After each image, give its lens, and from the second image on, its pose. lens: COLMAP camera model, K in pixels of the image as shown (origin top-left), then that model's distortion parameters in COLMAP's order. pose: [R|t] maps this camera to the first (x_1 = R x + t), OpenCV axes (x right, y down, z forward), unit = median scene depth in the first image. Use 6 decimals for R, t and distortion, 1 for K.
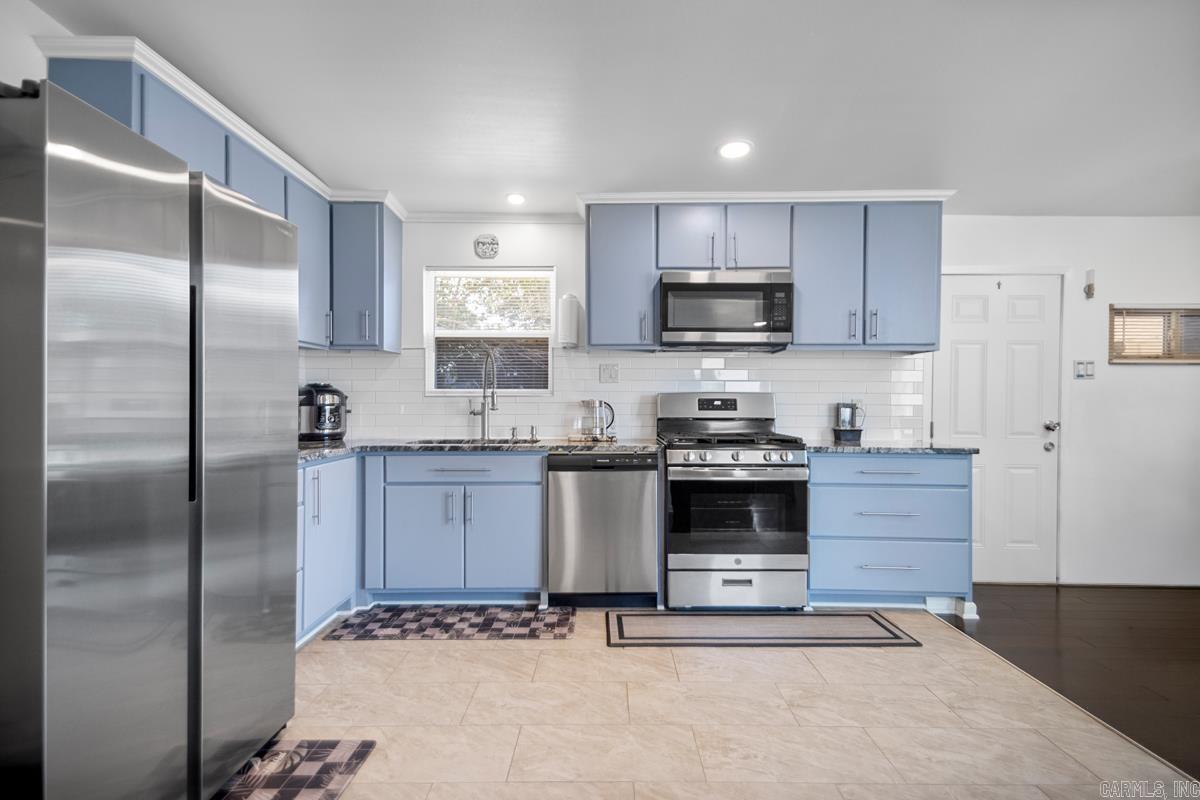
lens RADIAL K [[571.7, 0, 600.0], [0, 571.7, 400.0], [0, 0, 1]] dist [0.048450, -0.020558]
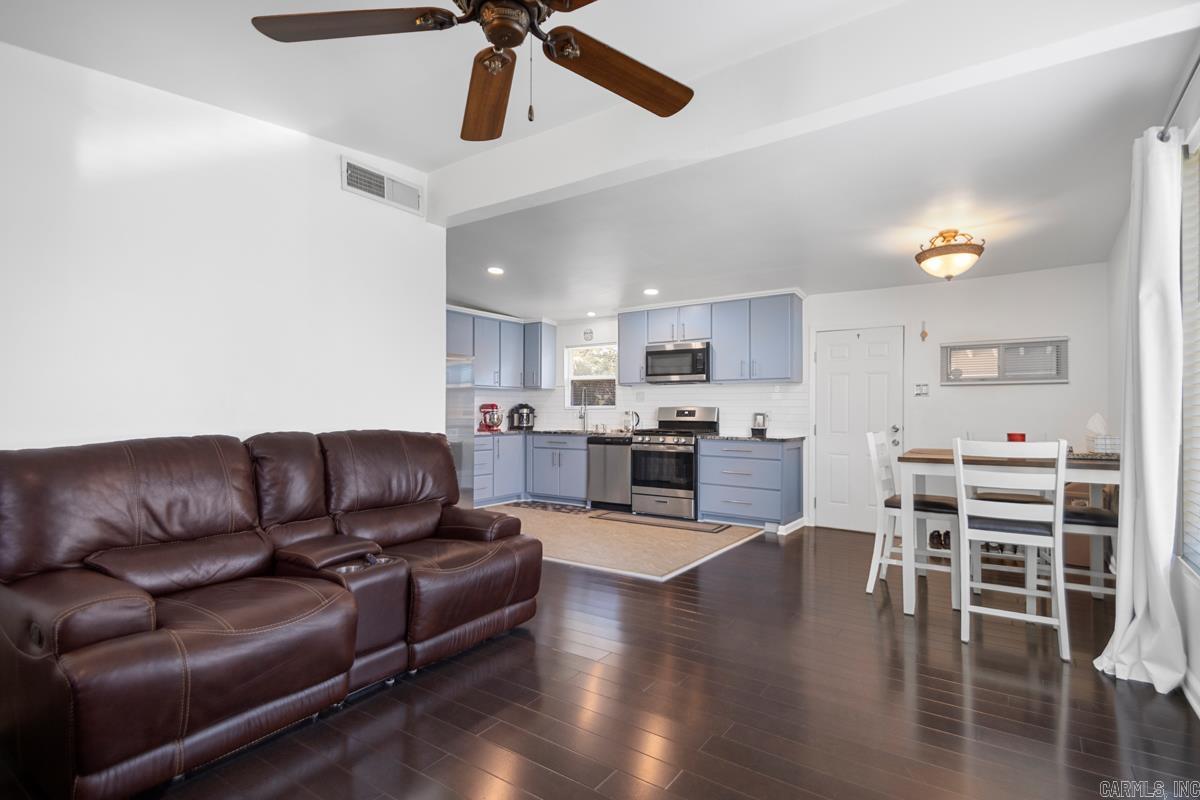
lens RADIAL K [[573.8, 0, 602.7], [0, 573.8, 412.1], [0, 0, 1]] dist [0.022233, -0.019046]
pose [[0.822310, 0.000299, -0.569040, 1.170949], [0.000679, 0.999999, 0.001507, 0.000476], [0.569039, -0.001626, 0.822309, -0.737051]]
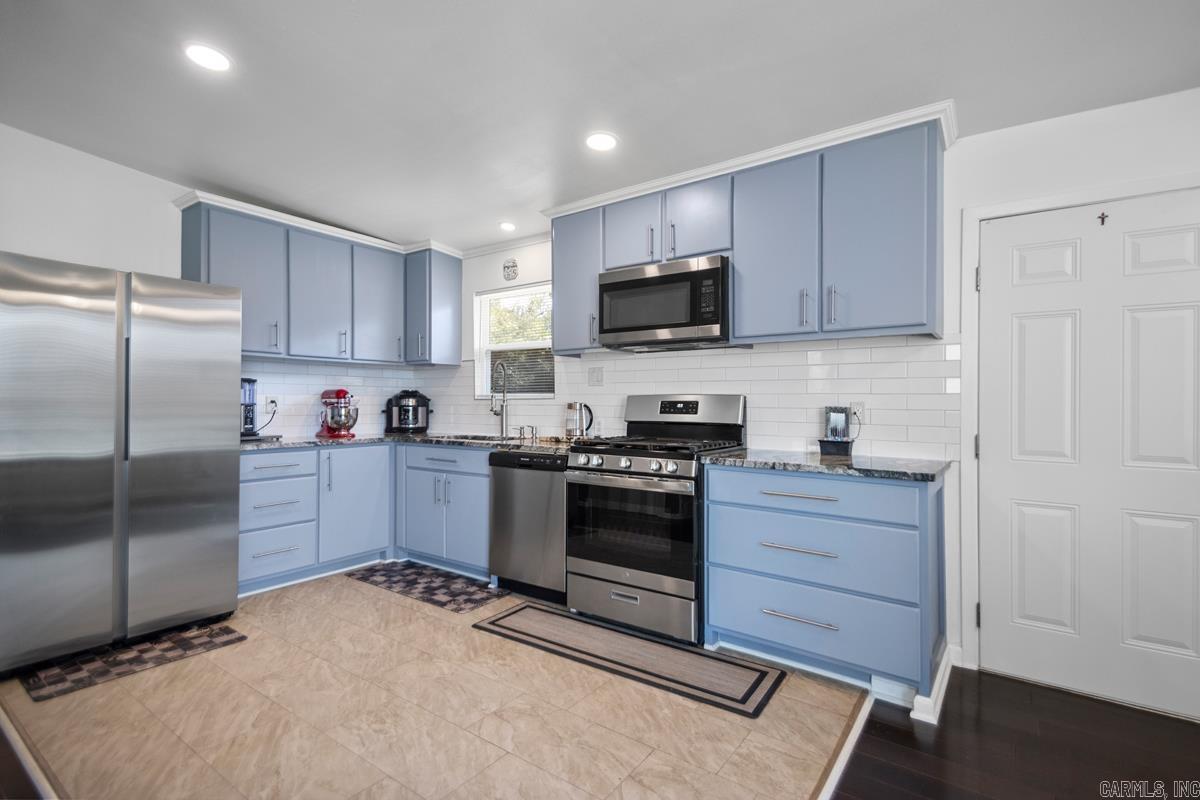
lens RADIAL K [[562.4, 0, 590.2], [0, 562.4, 396.5], [0, 0, 1]] dist [0.044744, -0.019180]
pose [[0.808009, -0.005771, -0.589142, 0.712461], [-0.001093, 0.999936, -0.011294, 0.000668], [0.589170, 0.009770, 0.807950, 0.215029]]
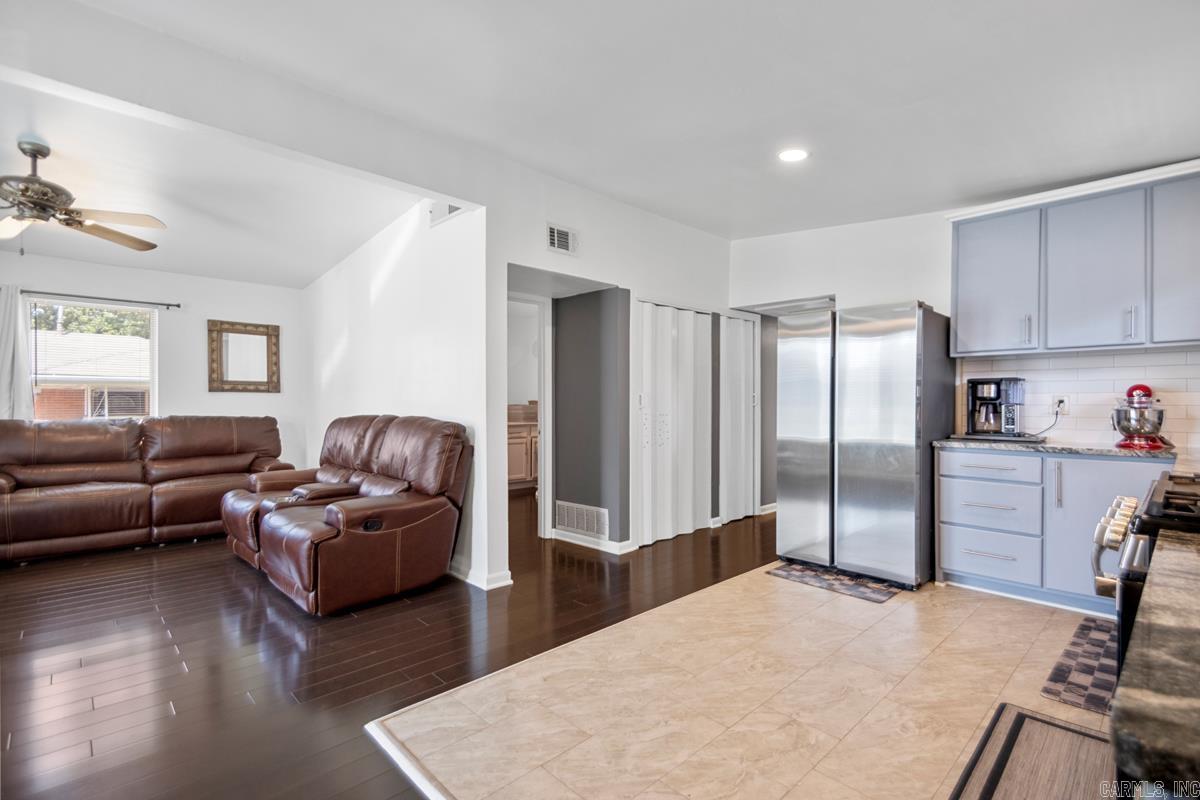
lens RADIAL K [[547.8, 0, 606.0], [0, 547.8, 404.8], [0, 0, 1]] dist [0.031714, -0.017949]
pose [[-0.715838, -0.000295, -0.698267, 0.818424], [-0.000493, 1.000000, 0.000083, 0.005495], [0.698266, 0.000403, -0.715838, 0.992318]]
